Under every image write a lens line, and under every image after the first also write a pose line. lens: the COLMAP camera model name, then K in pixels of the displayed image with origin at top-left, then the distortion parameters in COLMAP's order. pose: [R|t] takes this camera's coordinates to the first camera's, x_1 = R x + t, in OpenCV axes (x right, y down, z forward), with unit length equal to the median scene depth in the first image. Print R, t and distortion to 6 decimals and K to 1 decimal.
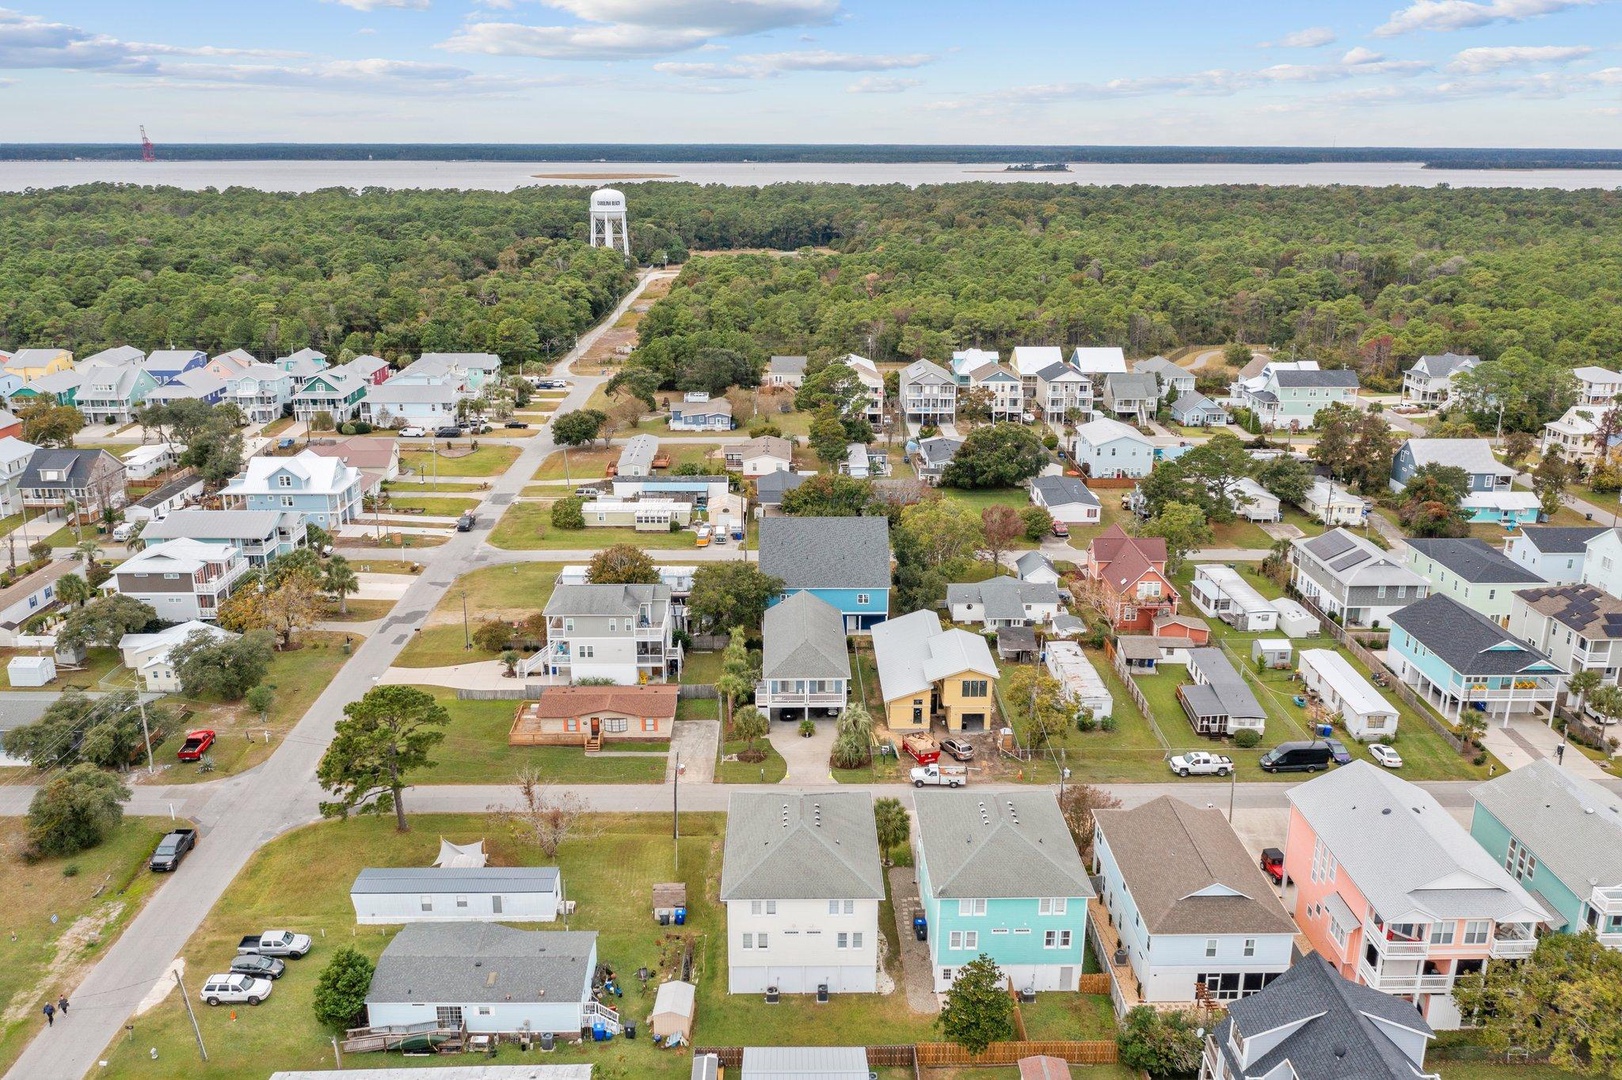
lens RADIAL K [[1301.9, 0, 811.0], [0, 1301.9, 540.0], [0, 0, 1]] dist [-0.012695, 0.004920]
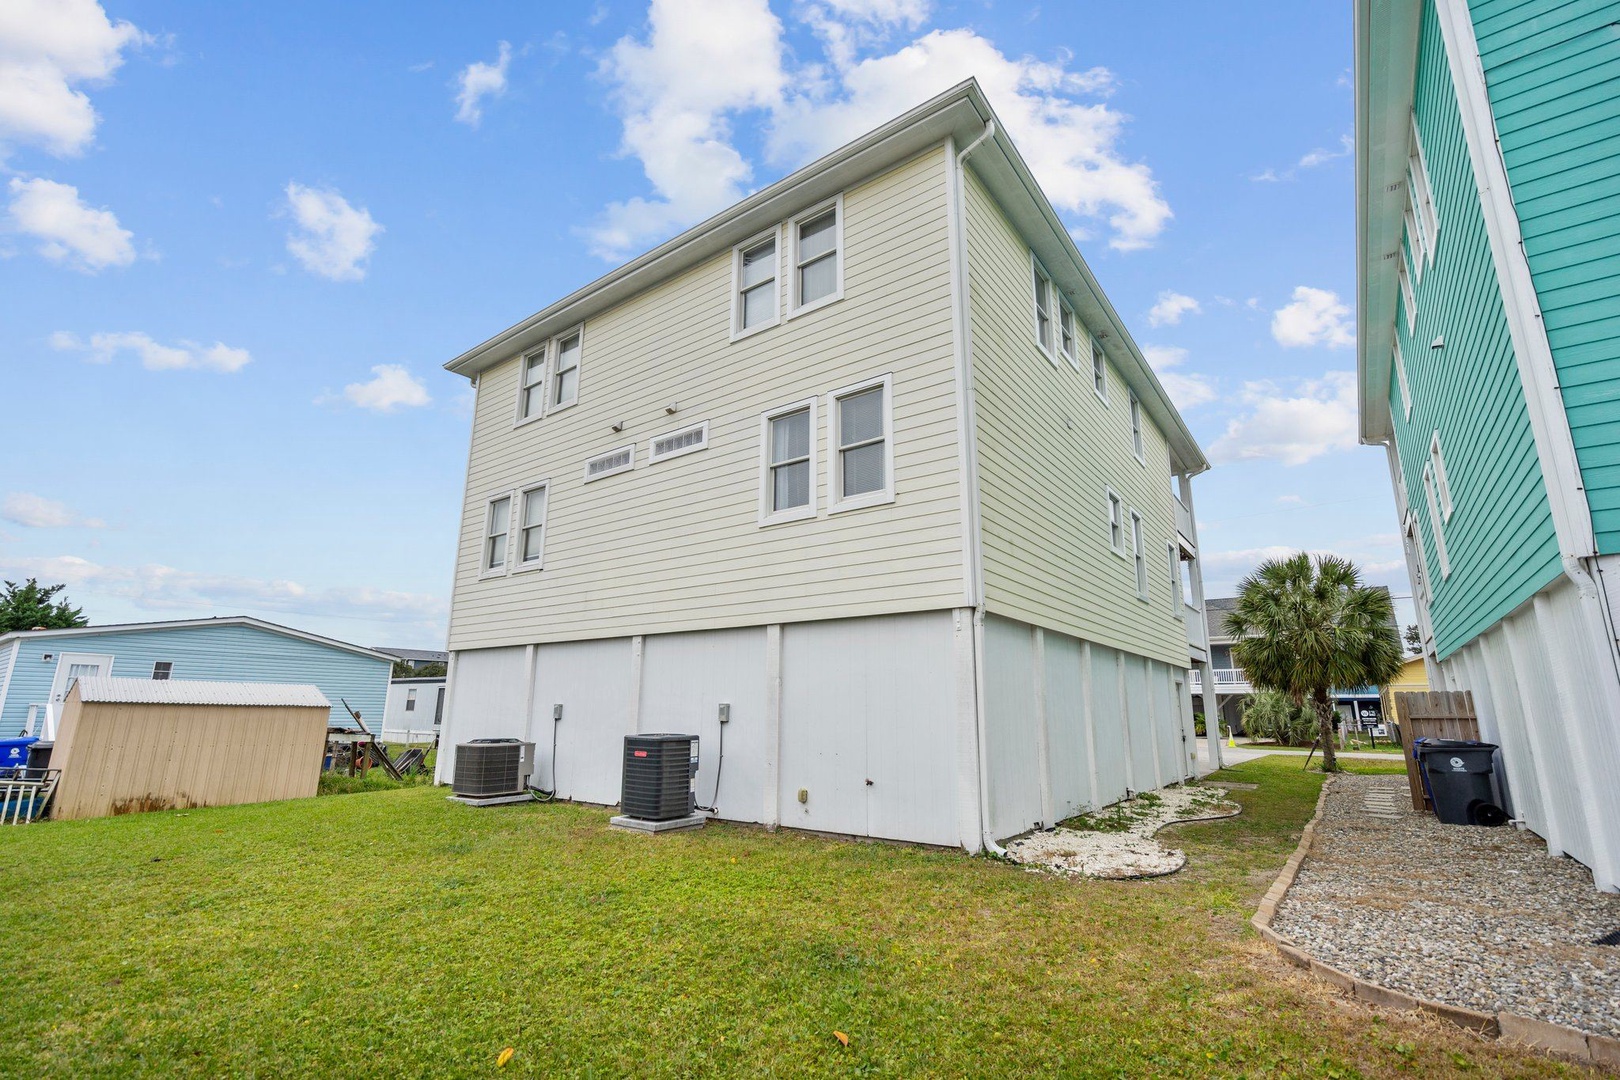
lens RADIAL K [[726.9, 0, 810.9], [0, 726.9, 555.4], [0, 0, 1]] dist [-0.003383, 0.000405]
pose [[0.790529, -0.128589, -0.598772, 0.049379], [-0.179632, 0.886019, -0.427437, 0.213058], [0.585488, 0.445460, 0.677325, 0.554378]]
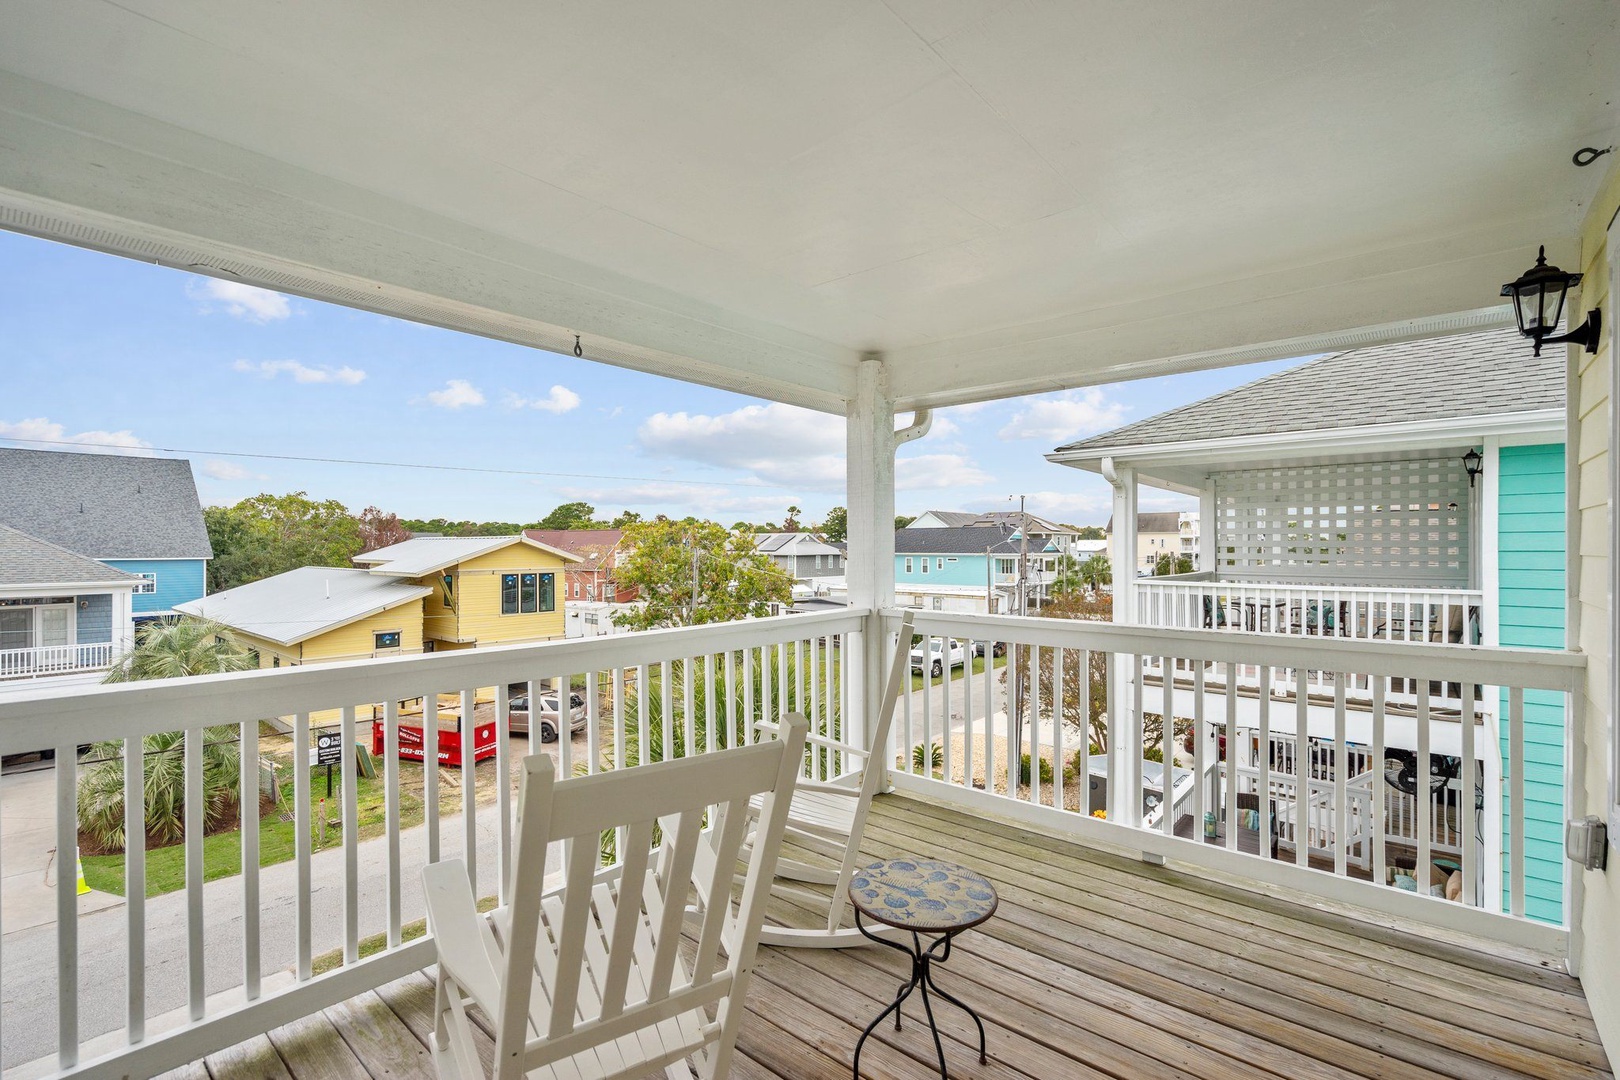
lens RADIAL K [[730.8, 0, 810.0], [0, 730.8, 540.0], [0, 0, 1]] dist [-0.003645, -0.000052]
pose [[0.665585, 0.001749, 0.746320, 0.004834], [0.220370, 0.954949, -0.198769, 0.142179], [-0.713046, 0.296765, 0.635214, 0.658682]]
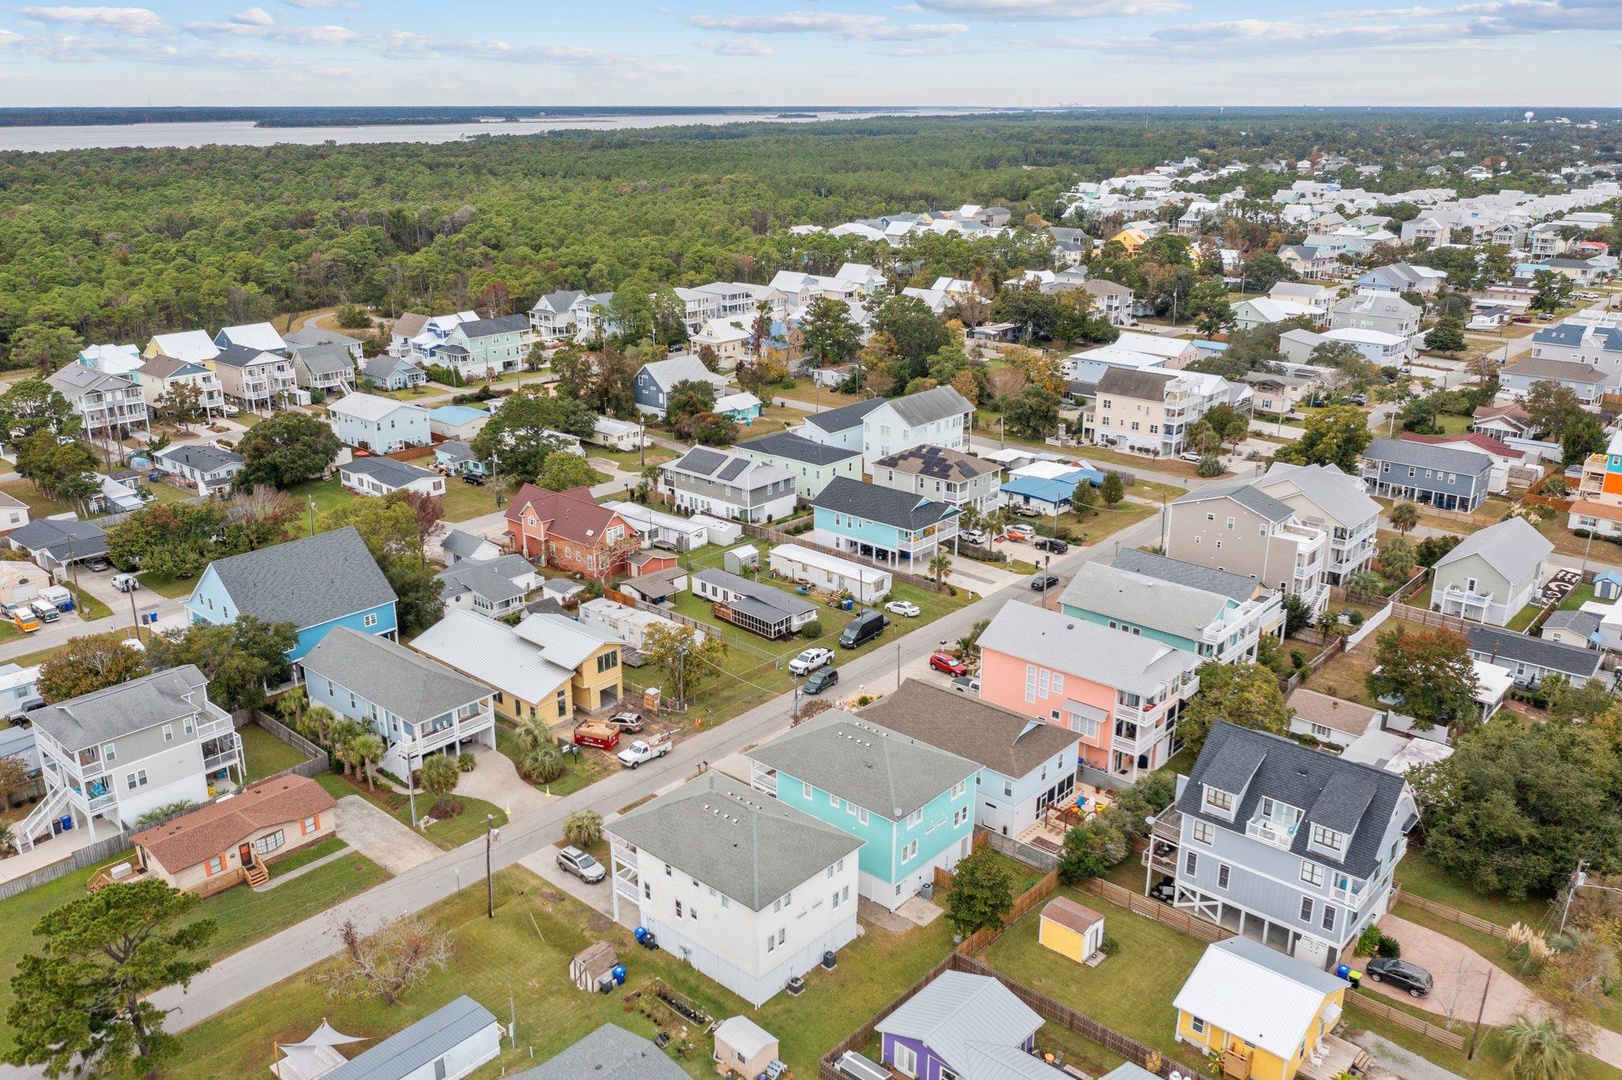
lens RADIAL K [[1291.3, 0, 803.1], [0, 1291.3, 542.9], [0, 0, 1]] dist [-0.011660, 0.003395]
pose [[0.679406, -0.240023, 0.693395, -0.361440], [0.217105, 0.968431, 0.122504, -0.049847], [-0.700909, 0.067310, 0.710068, 0.174680]]
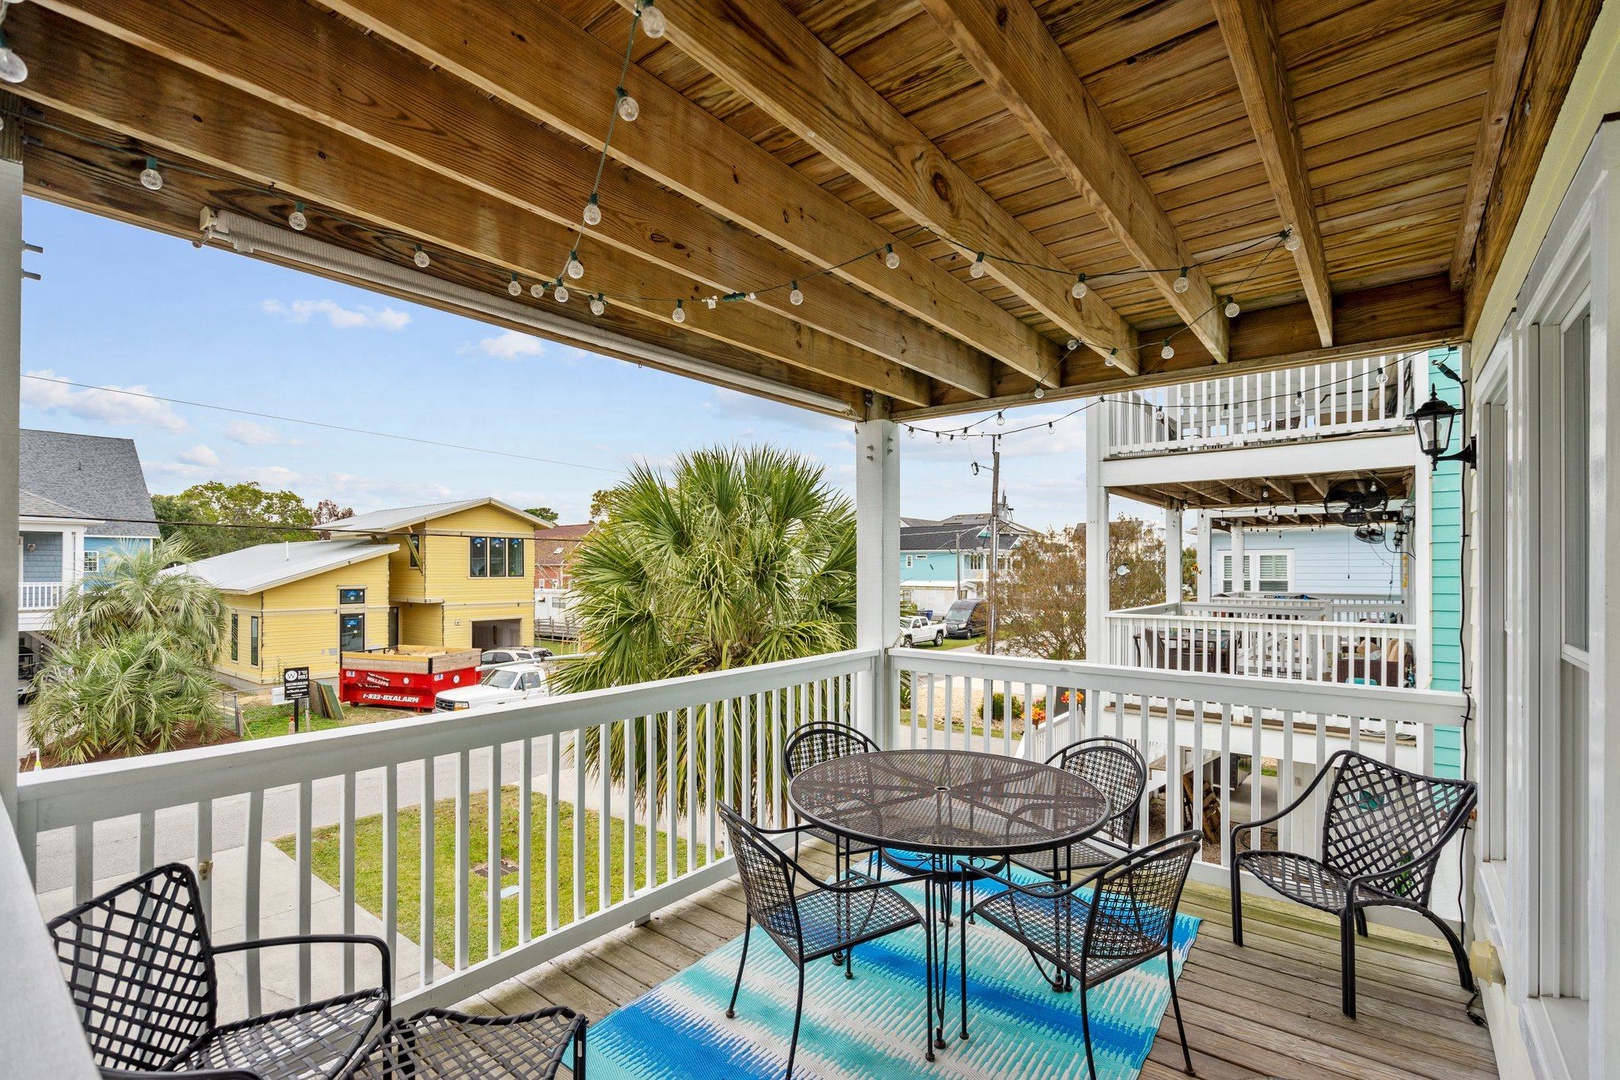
lens RADIAL K [[737.8, 0, 807.6], [0, 737.8, 564.3], [0, 0, 1]] dist [-0.001293, 0.000169]
pose [[0.633759, 0.000935, 0.773530, 0.001691], [0.226763, 0.955840, -0.186943, 0.158163], [-0.739546, 0.293885, 0.605560, 0.663230]]
